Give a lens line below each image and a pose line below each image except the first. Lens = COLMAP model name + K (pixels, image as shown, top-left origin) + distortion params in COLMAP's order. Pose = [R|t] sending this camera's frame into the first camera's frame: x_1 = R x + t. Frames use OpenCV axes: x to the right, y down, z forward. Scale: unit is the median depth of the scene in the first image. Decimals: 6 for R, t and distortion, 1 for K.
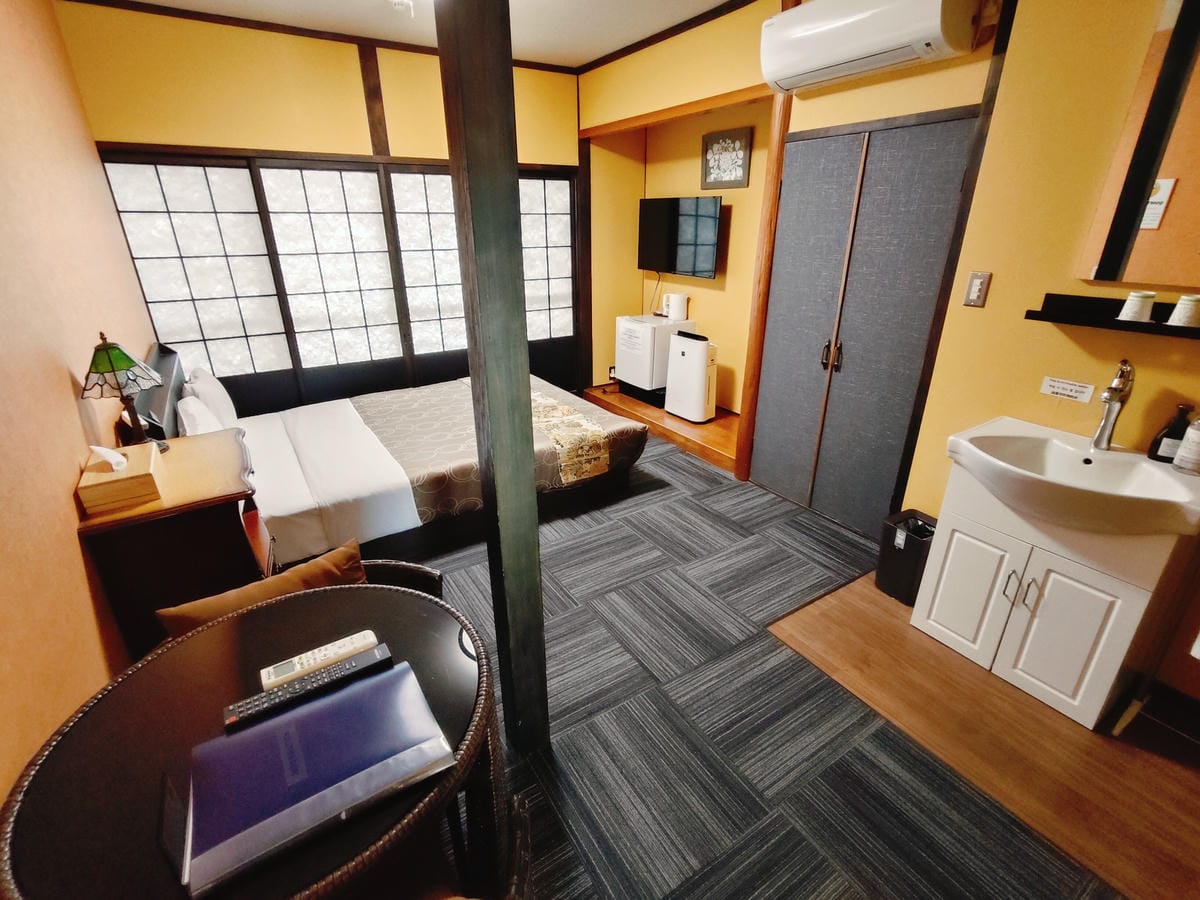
lens RADIAL K [[553.9, 0, 602.0], [0, 553.9, 452.9], [0, 0, 1]] dist [0.001797, 0.000132]
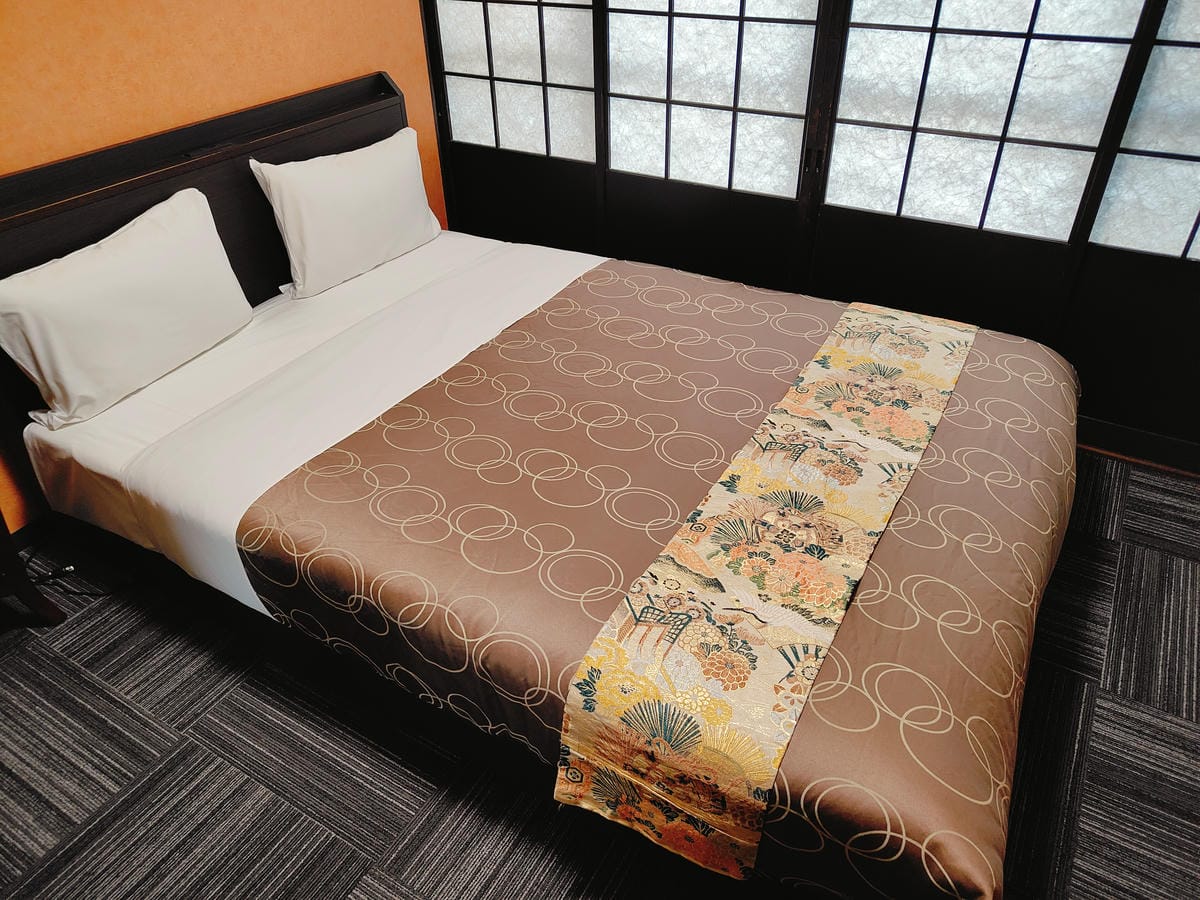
lens RADIAL K [[842.0, 0, 599.9], [0, 842.0, 446.2], [0, 0, 1]] dist [-0.002492, 0.000003]
pose [[0.447515, 0.509055, -0.735251, 0.141022], [-0.325097, 0.858529, 0.396534, -0.234526], [0.833092, 0.061573, 0.549697, 0.586698]]
